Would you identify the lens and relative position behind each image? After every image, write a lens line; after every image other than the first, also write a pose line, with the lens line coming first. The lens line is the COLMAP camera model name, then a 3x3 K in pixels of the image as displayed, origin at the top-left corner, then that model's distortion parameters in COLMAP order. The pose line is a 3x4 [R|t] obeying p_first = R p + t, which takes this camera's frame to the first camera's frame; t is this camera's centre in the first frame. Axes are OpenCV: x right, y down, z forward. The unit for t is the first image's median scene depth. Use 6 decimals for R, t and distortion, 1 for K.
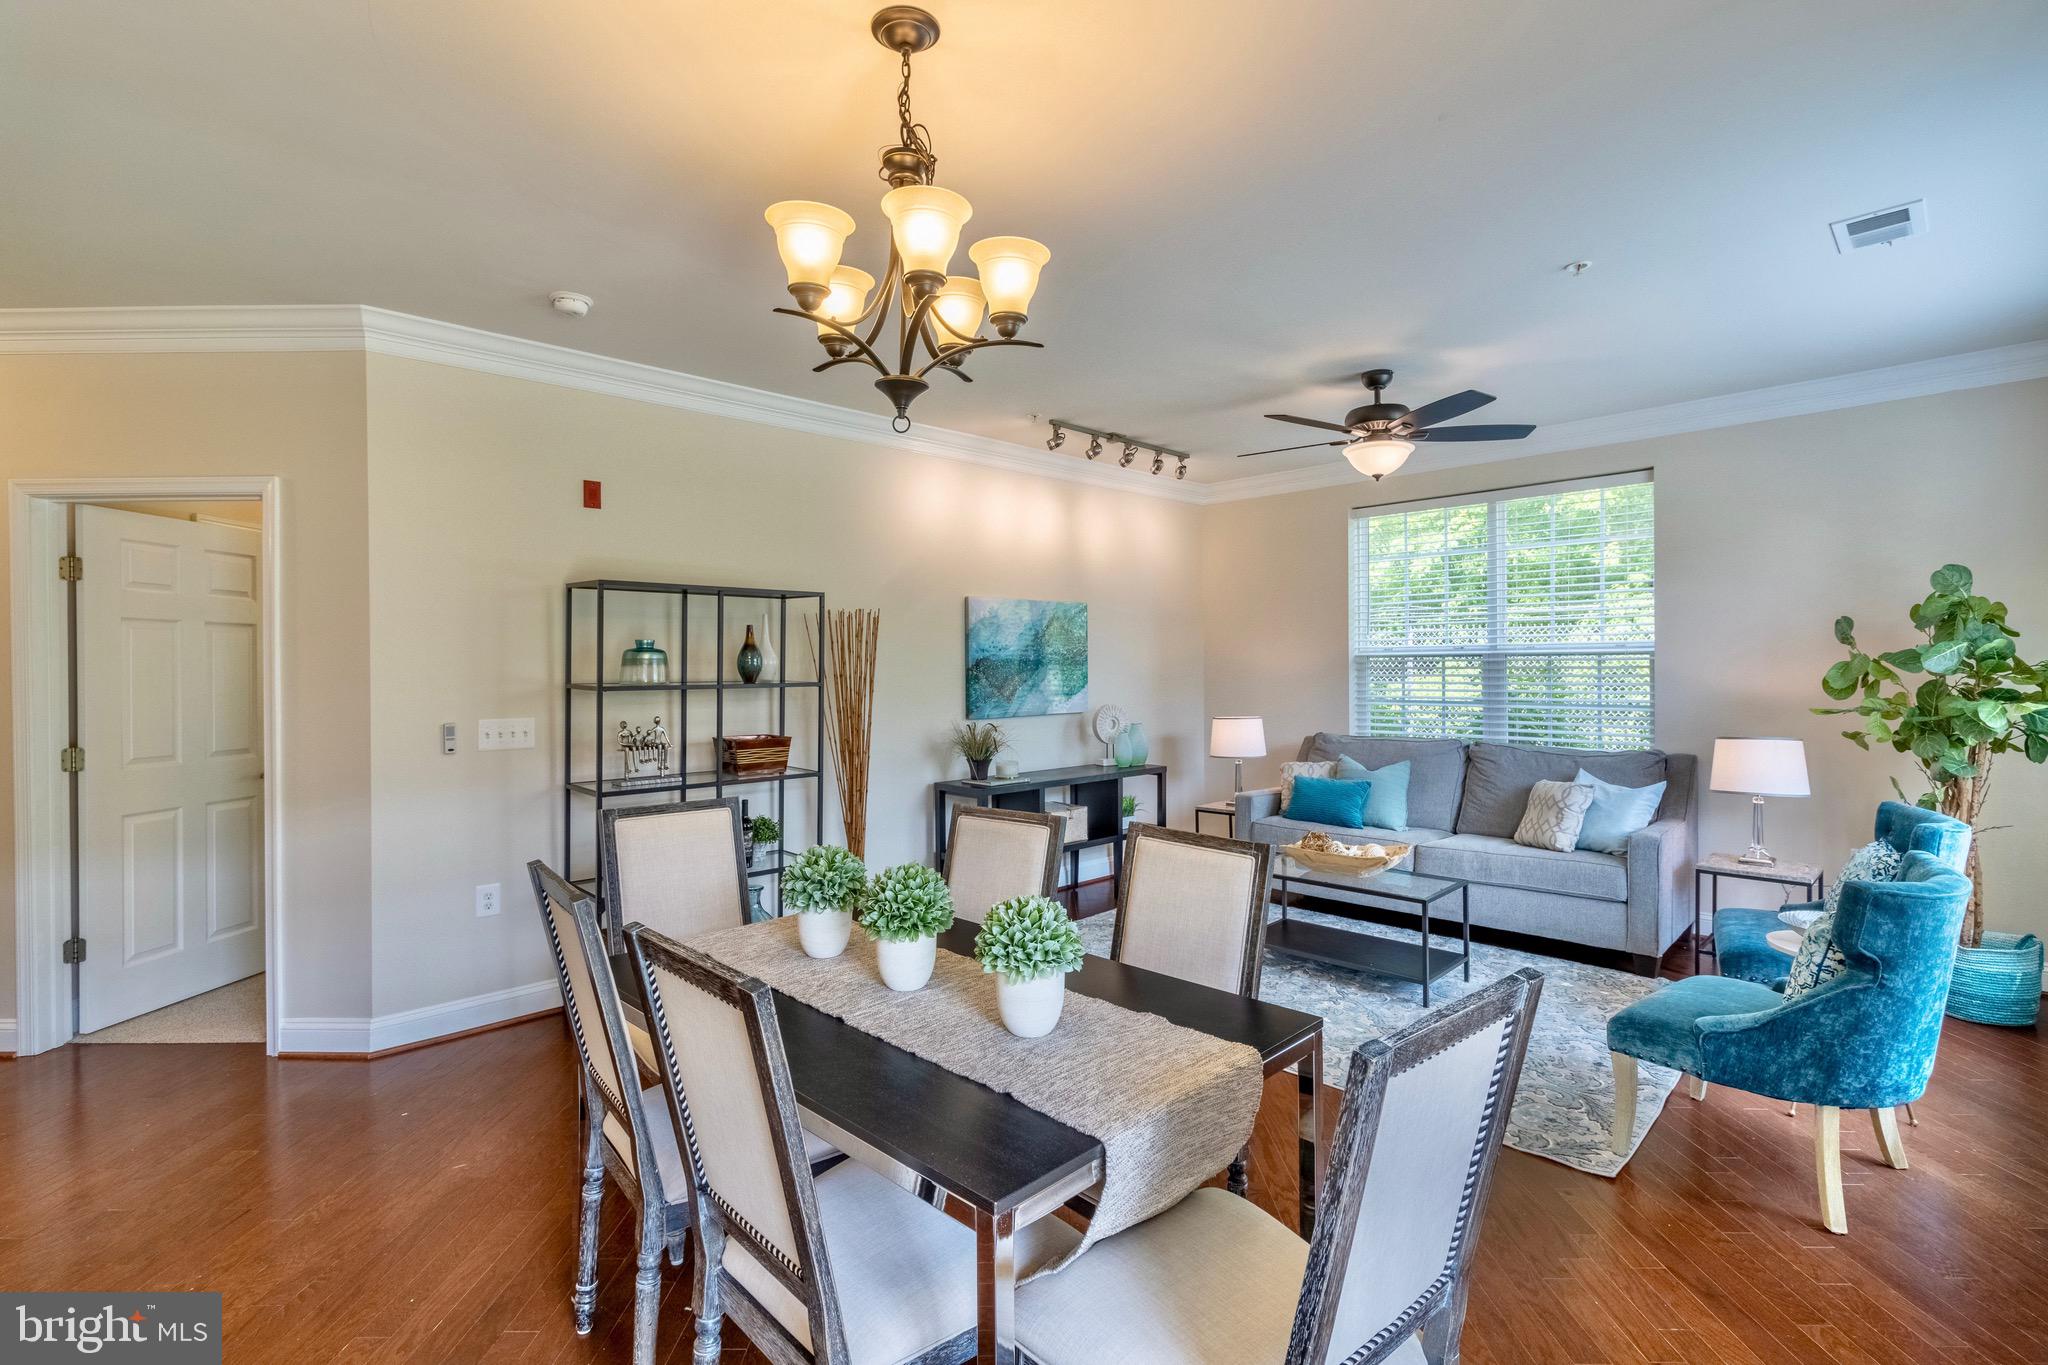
lens RADIAL K [[950.8, 0, 1017.4], [0, 950.8, 671.1], [0, 0, 1]] dist [0.000664, 0.000867]
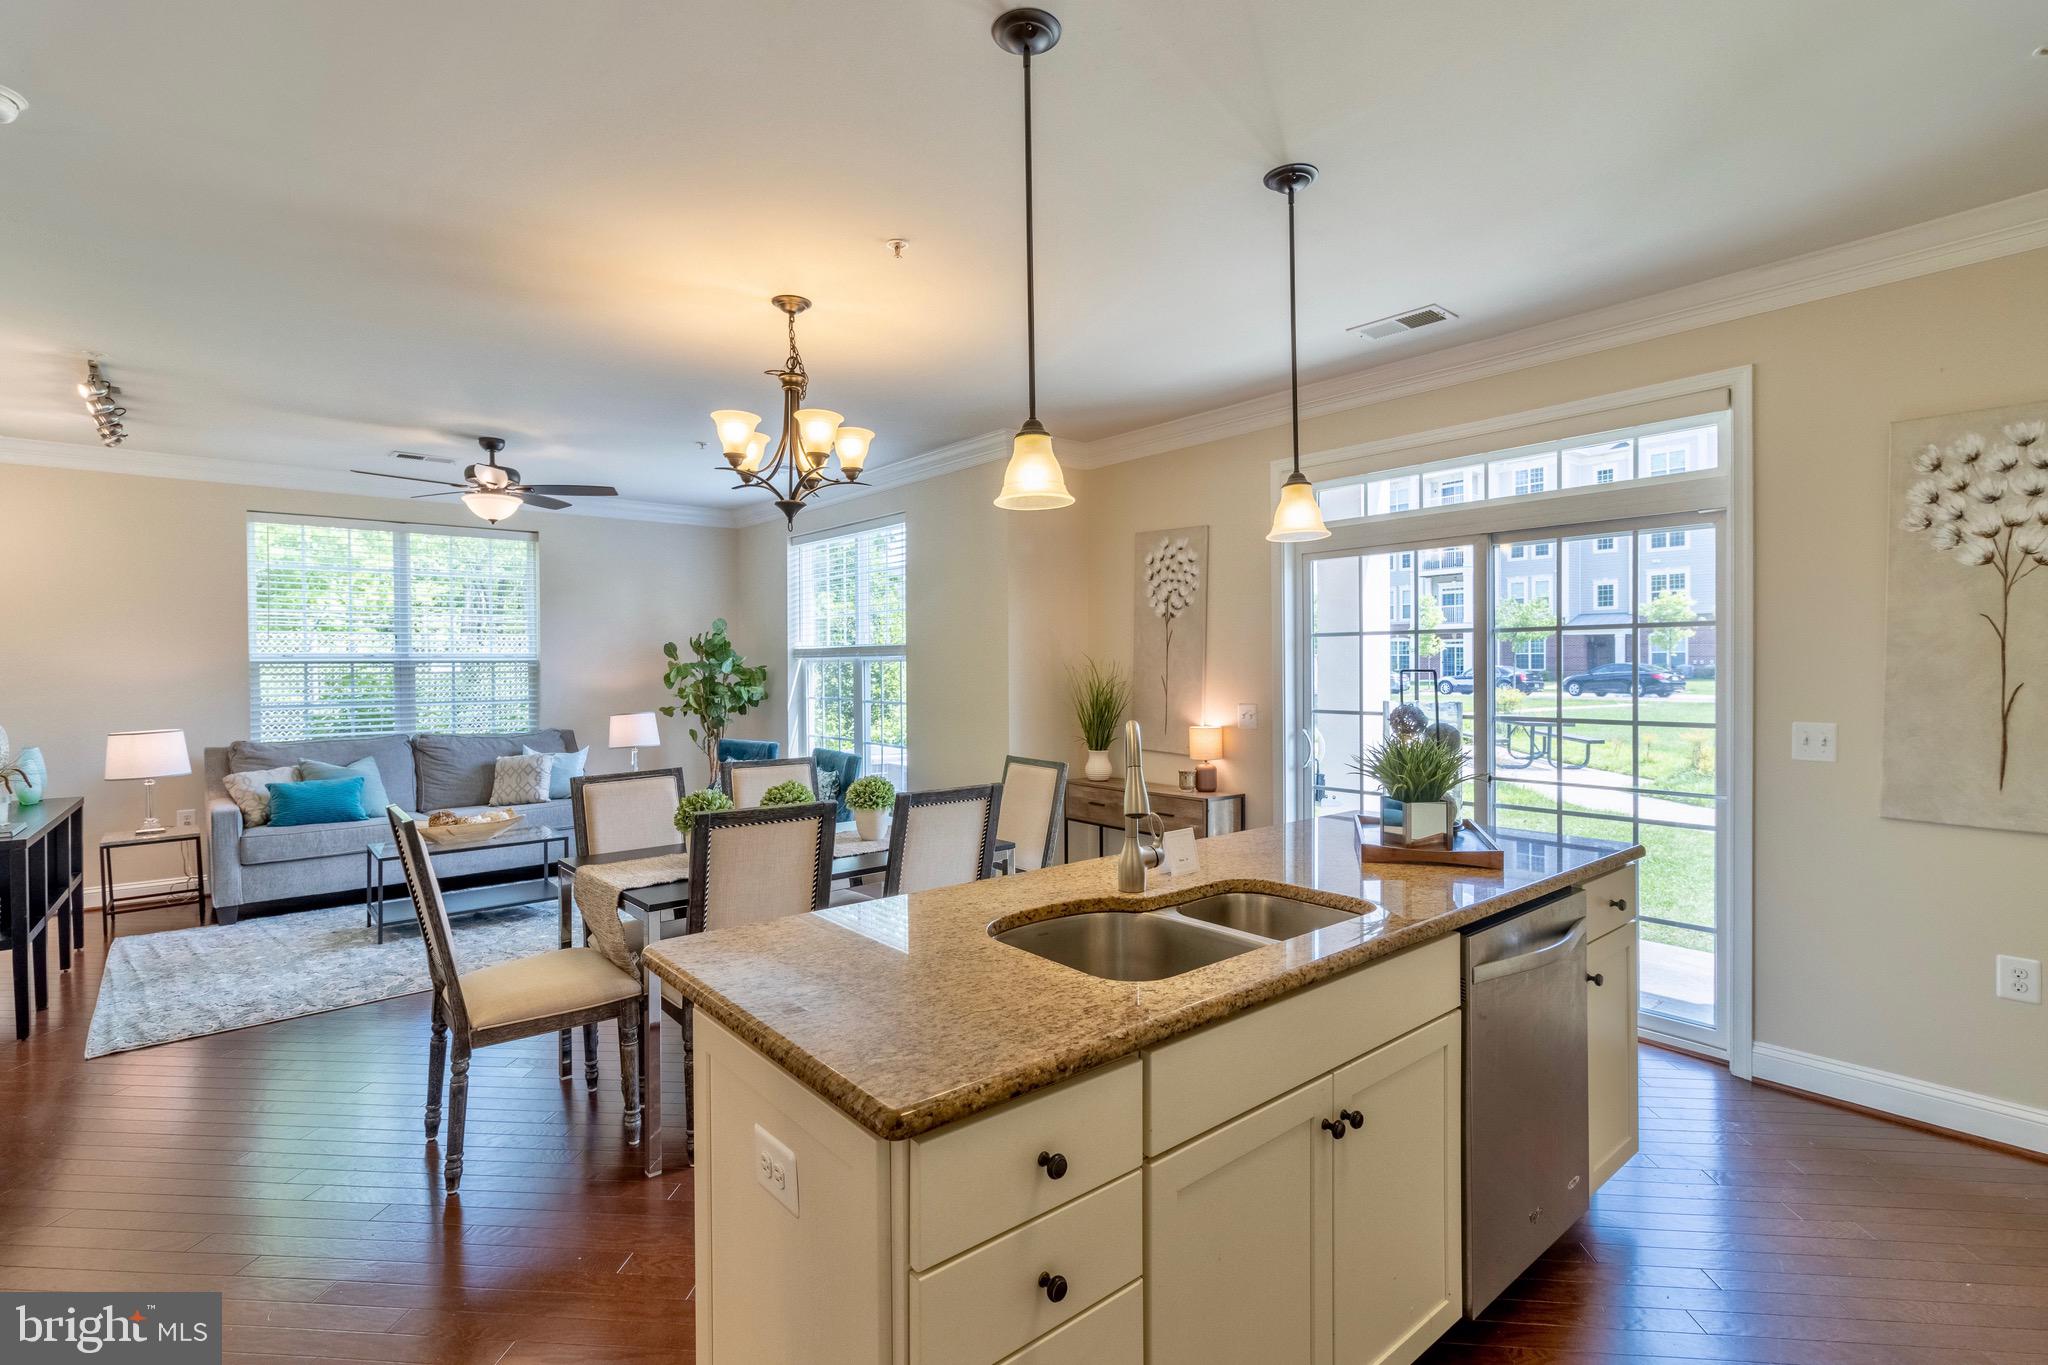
lens RADIAL K [[950.8, 0, 1015.8], [0, 950.8, 672.8], [0, 0, 1]] dist [0.000664, 0.000867]
pose [[0.072620, -0.003545, 0.997353, -0.907064], [0.012301, 0.999921, 0.002658, 0.003568], [-0.997284, 0.012075, 0.072658, 0.231844]]
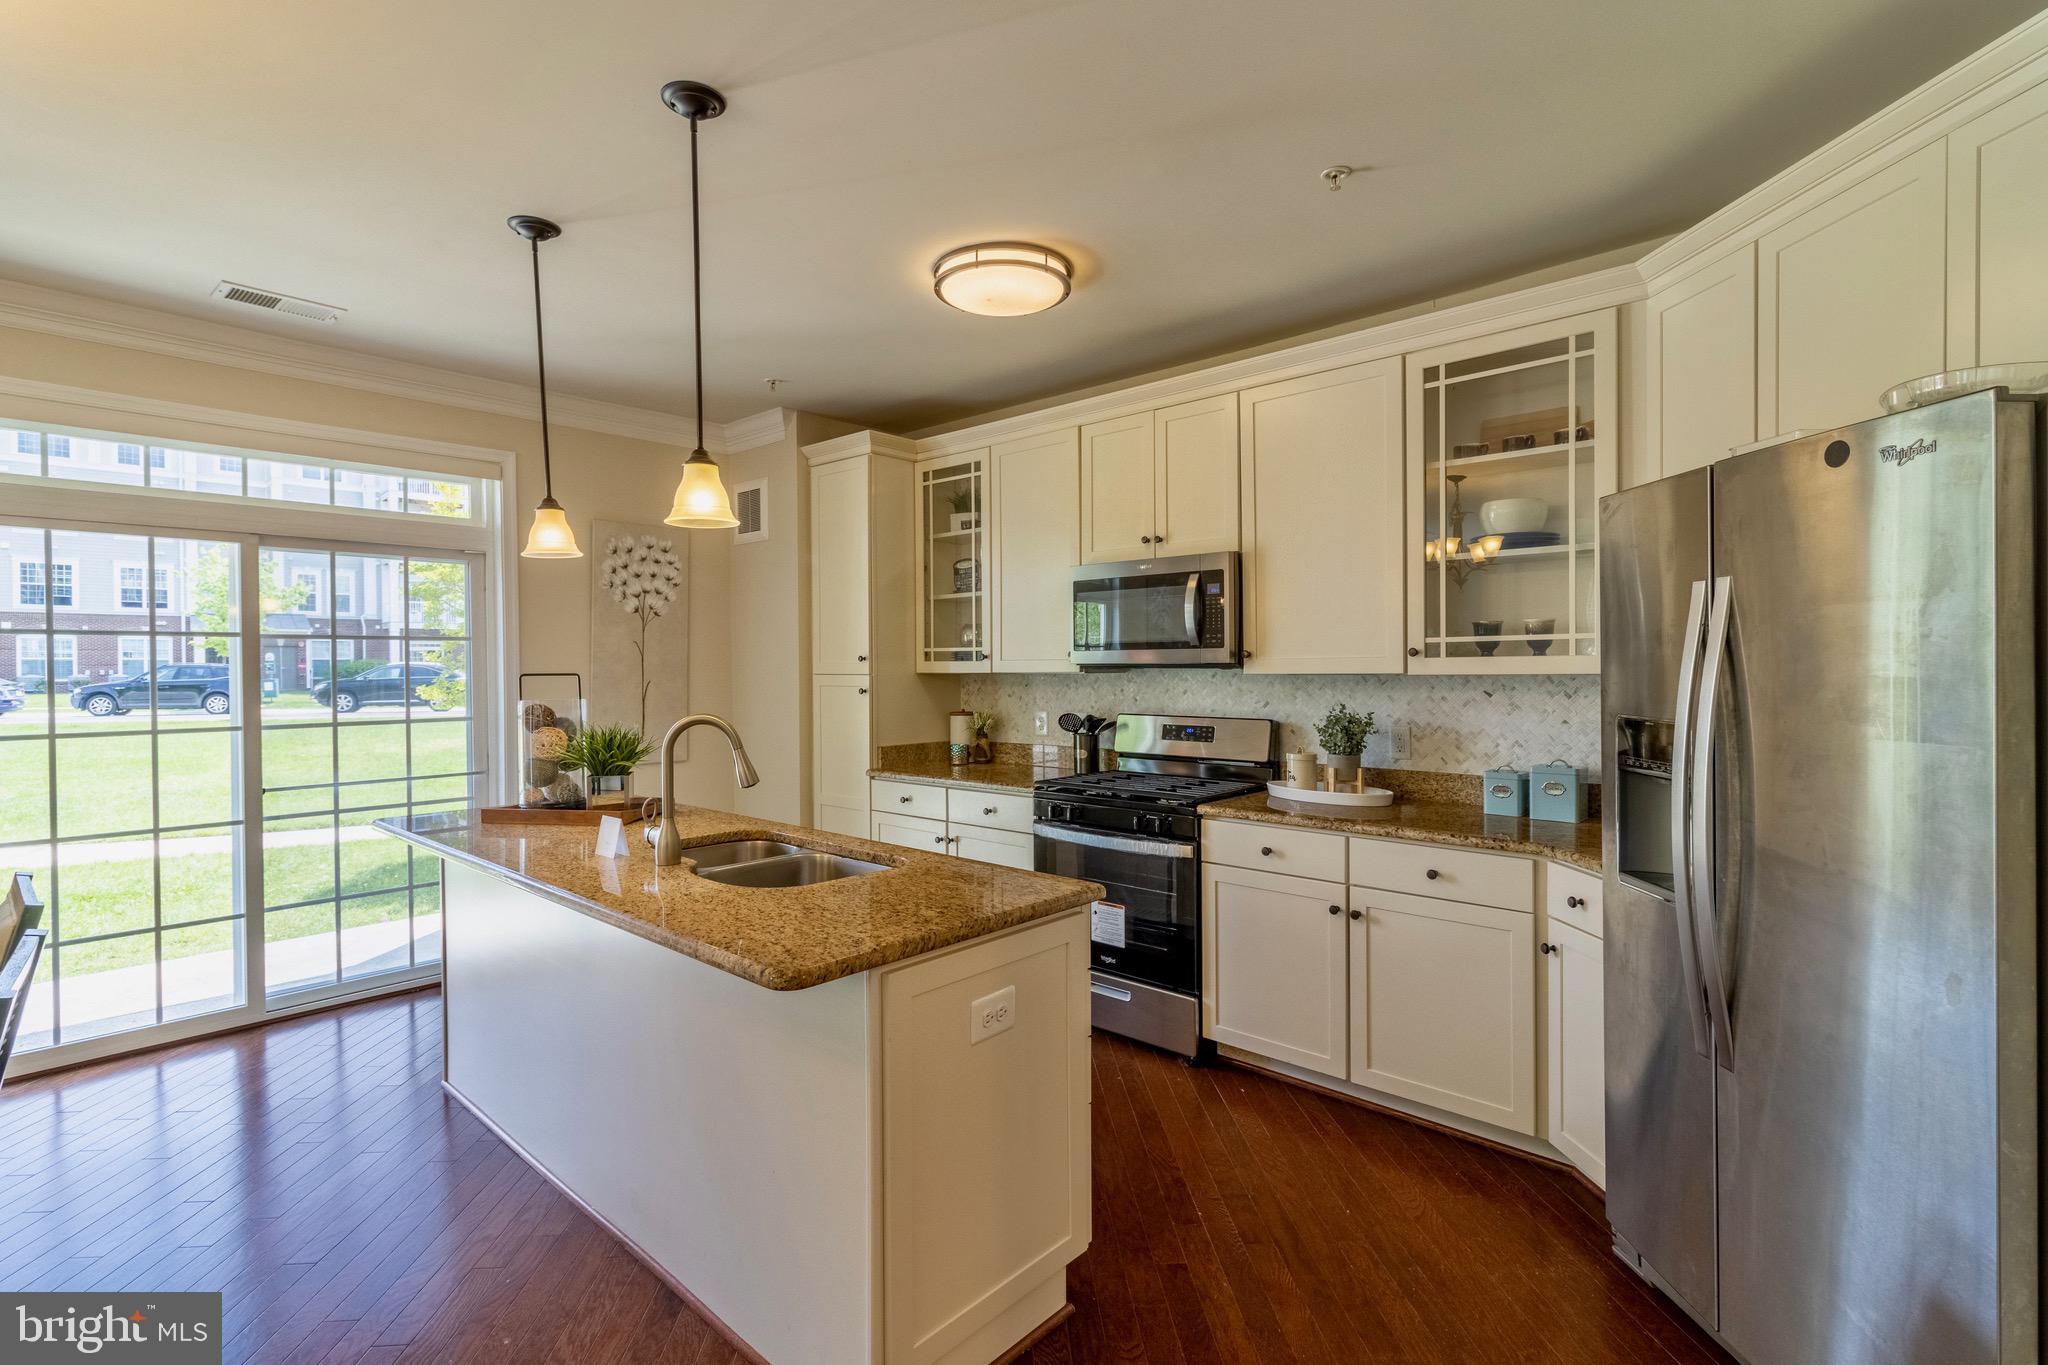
lens RADIAL K [[950.8, 0, 1012.3], [0, 950.8, 673.3], [0, 0, 1]] dist [0.000664, 0.000867]
pose [[-0.997752, 0.011928, -0.065951, -0.553679], [0.010891, 0.999812, 0.016056, -0.002219], [0.066130, 0.015302, -0.997694, 0.827233]]
